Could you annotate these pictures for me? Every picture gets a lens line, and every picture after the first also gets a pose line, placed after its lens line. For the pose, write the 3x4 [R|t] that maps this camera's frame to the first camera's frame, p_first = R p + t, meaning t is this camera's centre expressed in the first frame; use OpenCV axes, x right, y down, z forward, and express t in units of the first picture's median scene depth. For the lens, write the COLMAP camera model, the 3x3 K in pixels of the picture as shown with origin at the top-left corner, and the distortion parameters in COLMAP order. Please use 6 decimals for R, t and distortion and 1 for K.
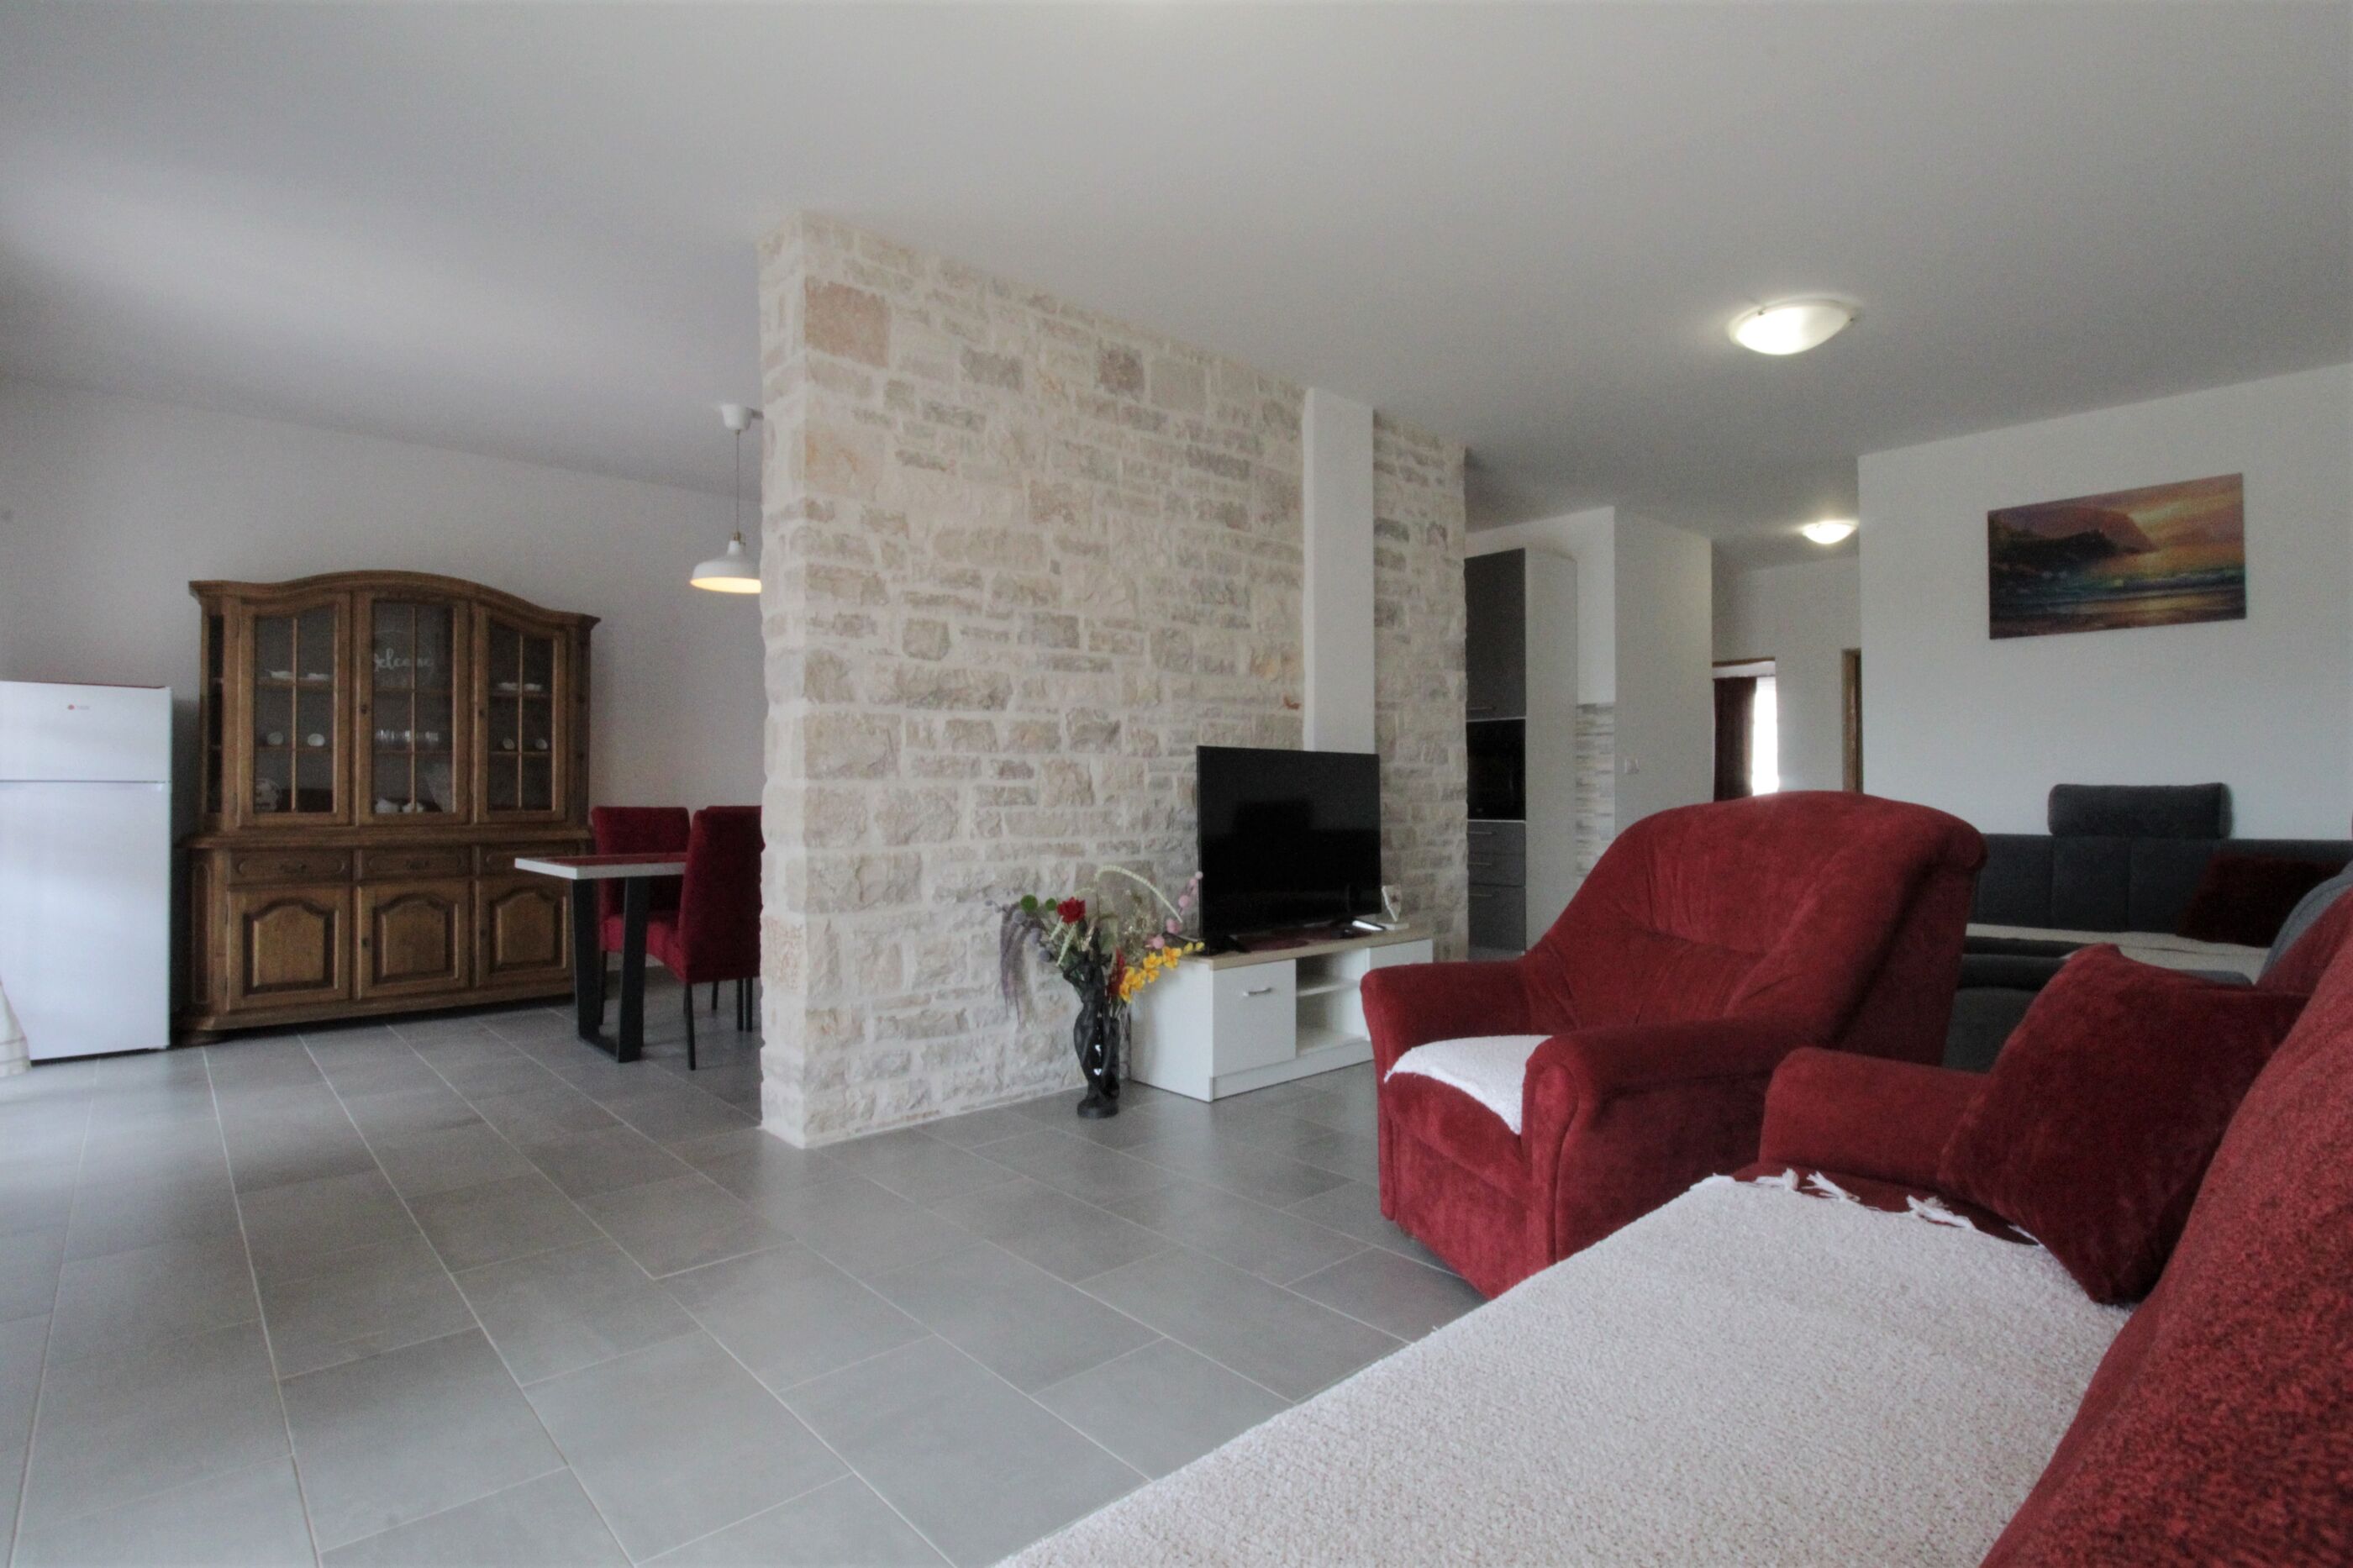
lens RADIAL K [[1139.5, 0, 1194.4], [0, 1139.5, 778.8], [0, 0, 1]] dist [-0.002151, -0.012795]
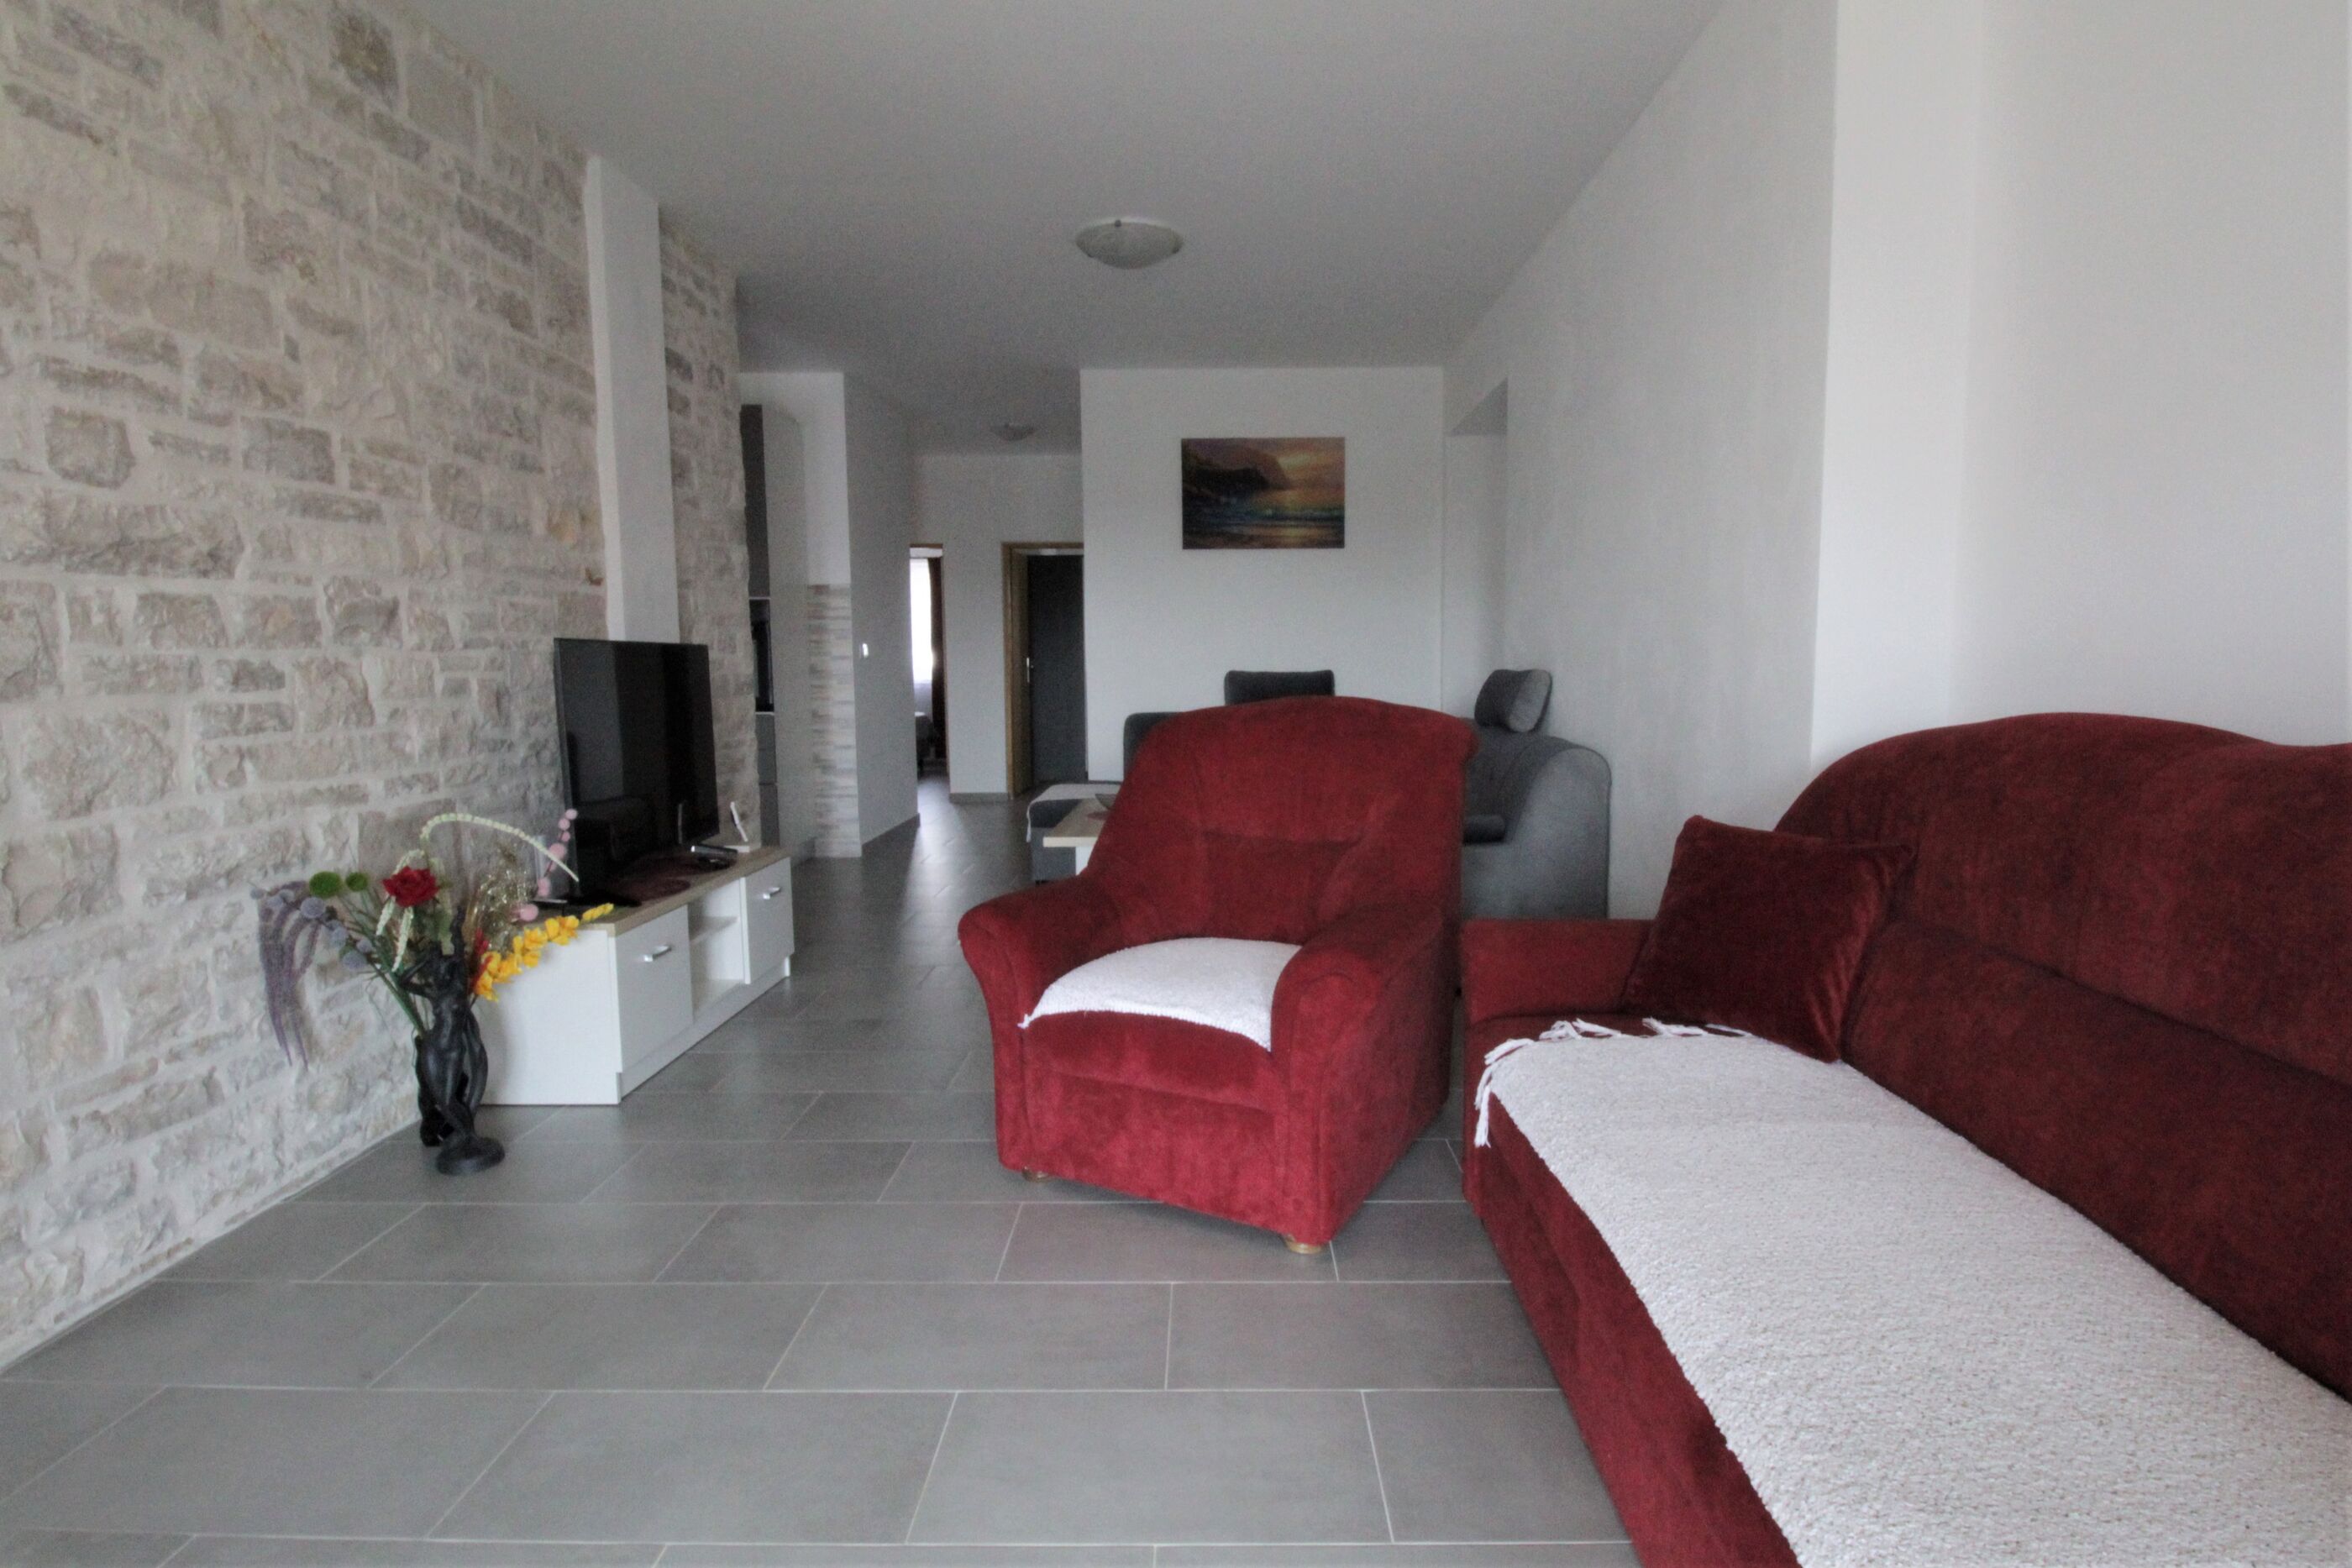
lens RADIAL K [[1165.6, 0, 1212.5], [0, 1165.6, 780.9], [0, 0, 1]] dist [-0.002664, -0.011034]
pose [[0.678071, -0.077927, 0.730854, -0.262832], [-0.005084, 0.993843, 0.110685, -0.022781], [-0.734979, -0.078768, 0.673499, 0.182548]]
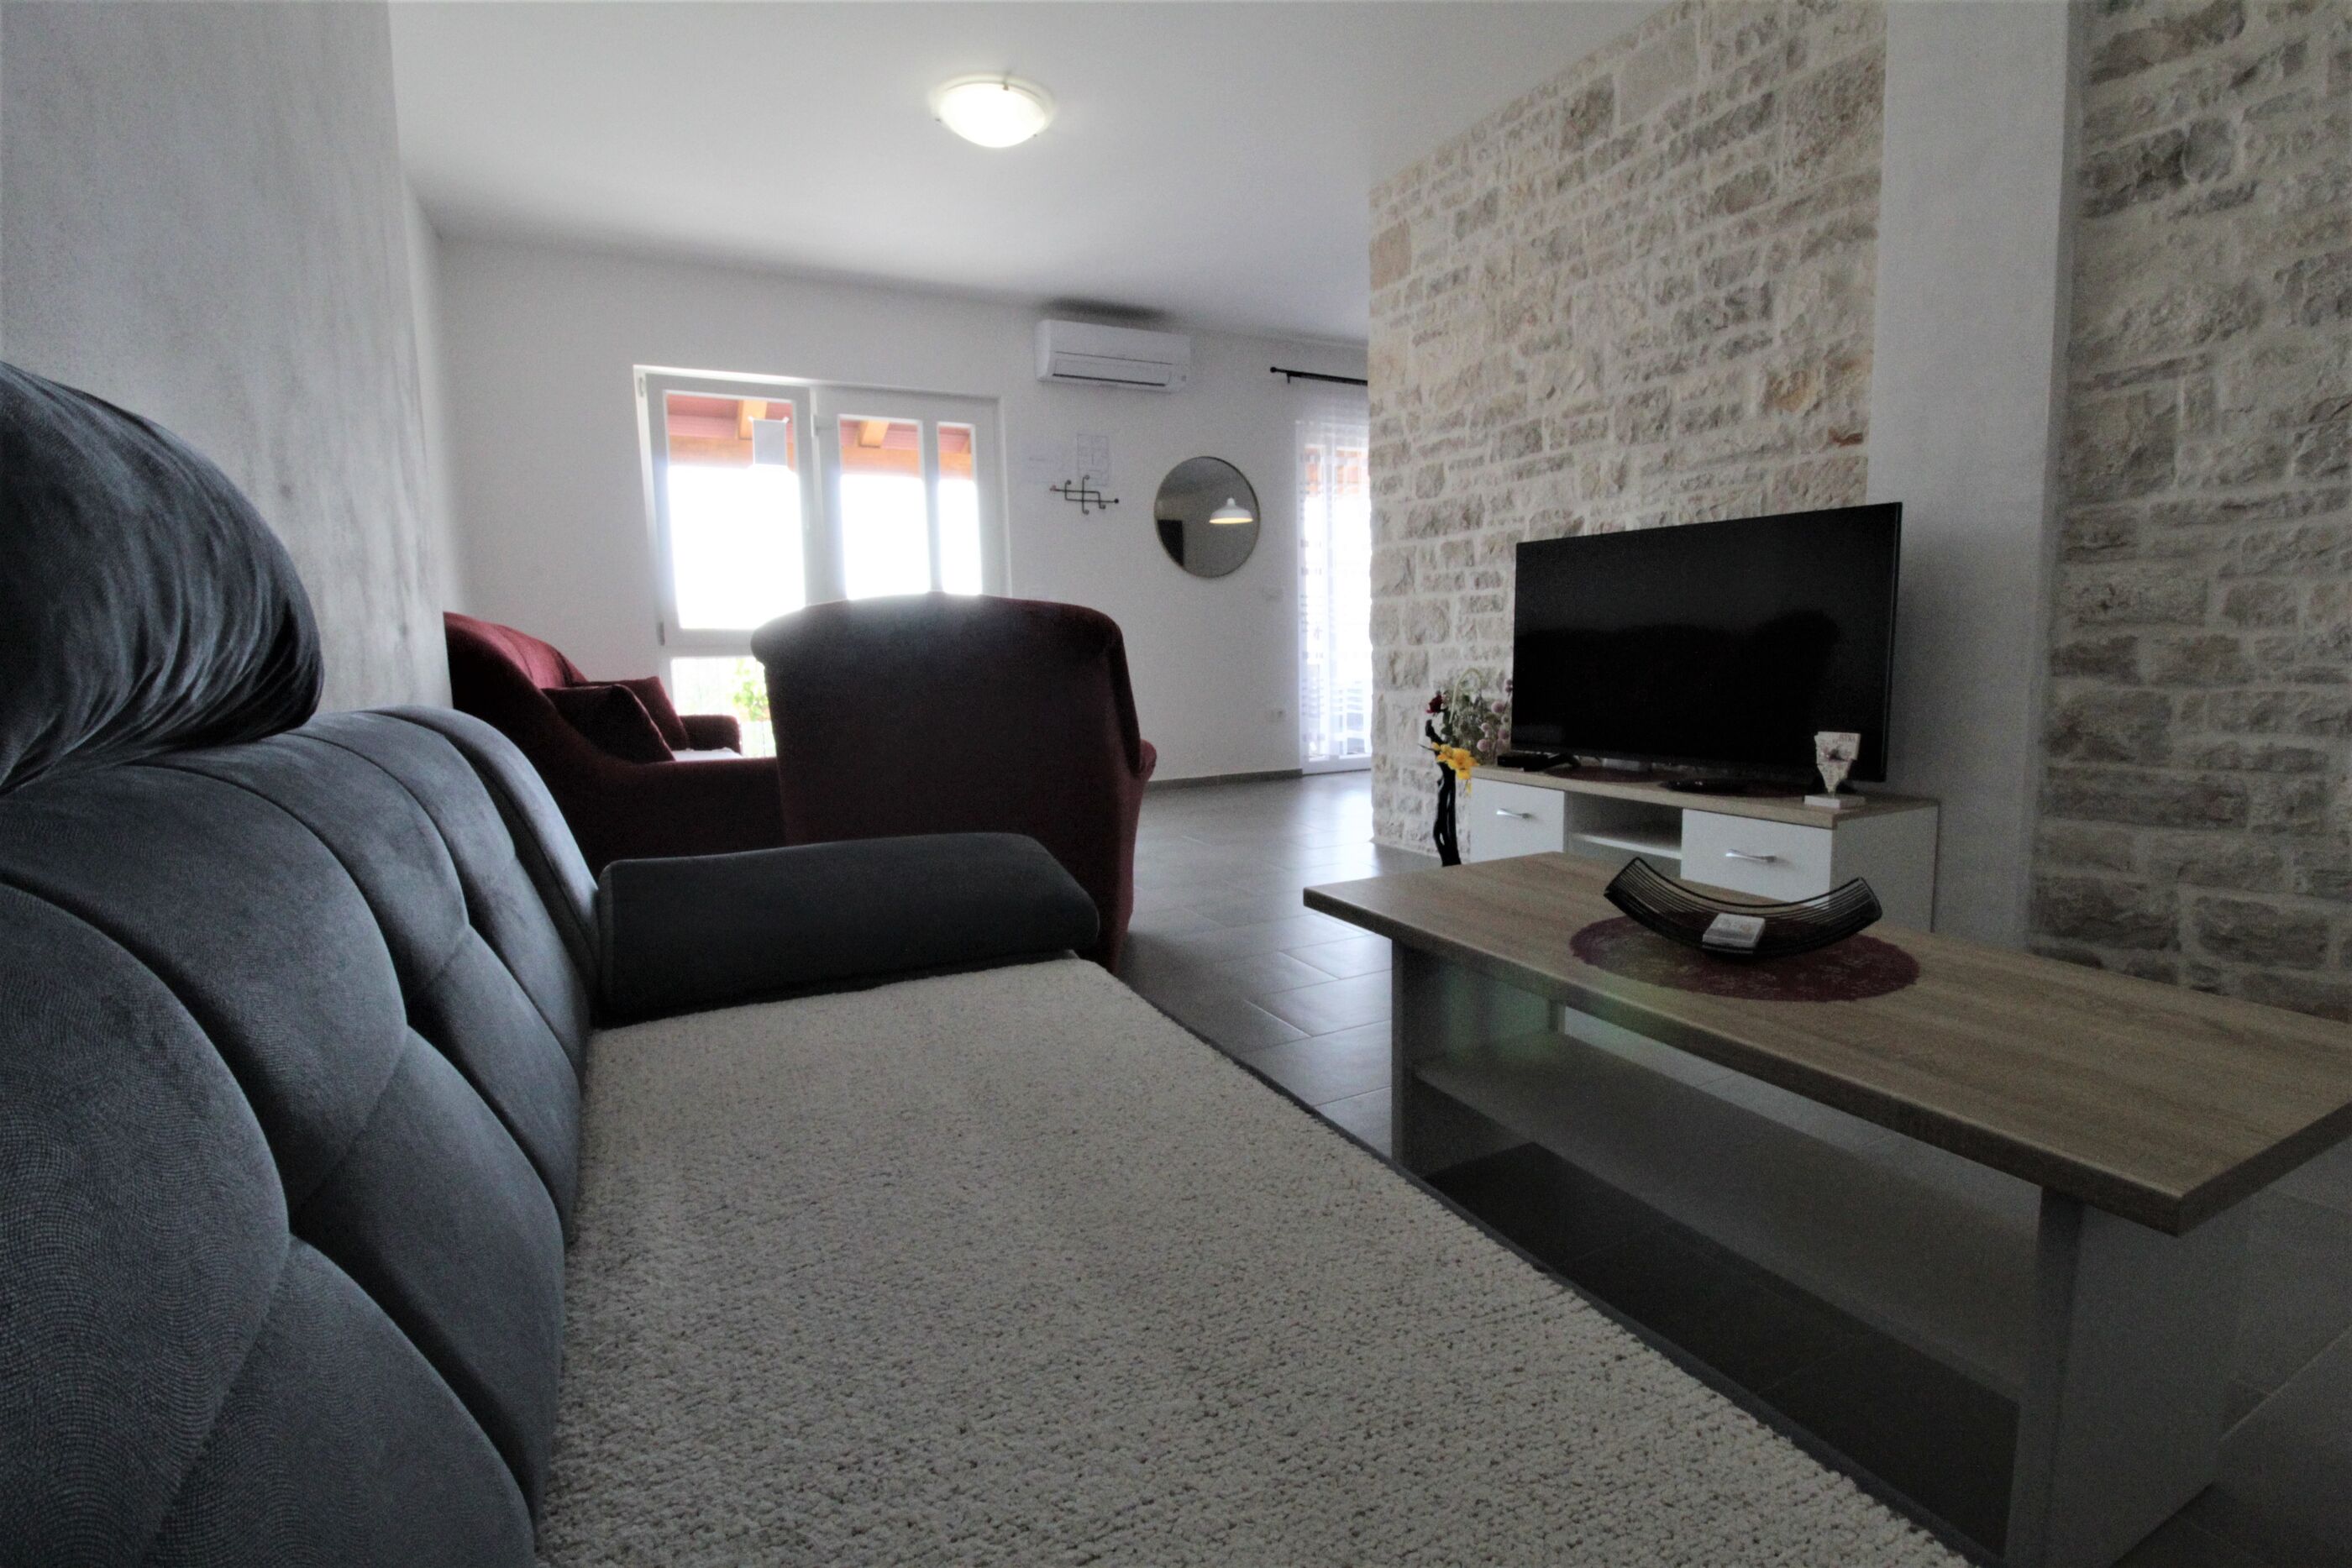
lens RADIAL K [[1092.8, 0, 1207.9], [0, 1092.8, 778.8], [0, 0, 1]] dist [-0.000179, -0.012379]
pose [[-0.256215, 0.126882, -0.958256, 0.946072], [0.033082, 0.991918, 0.122494, 0.044541], [0.966053, -0.000316, -0.258342, 0.986053]]
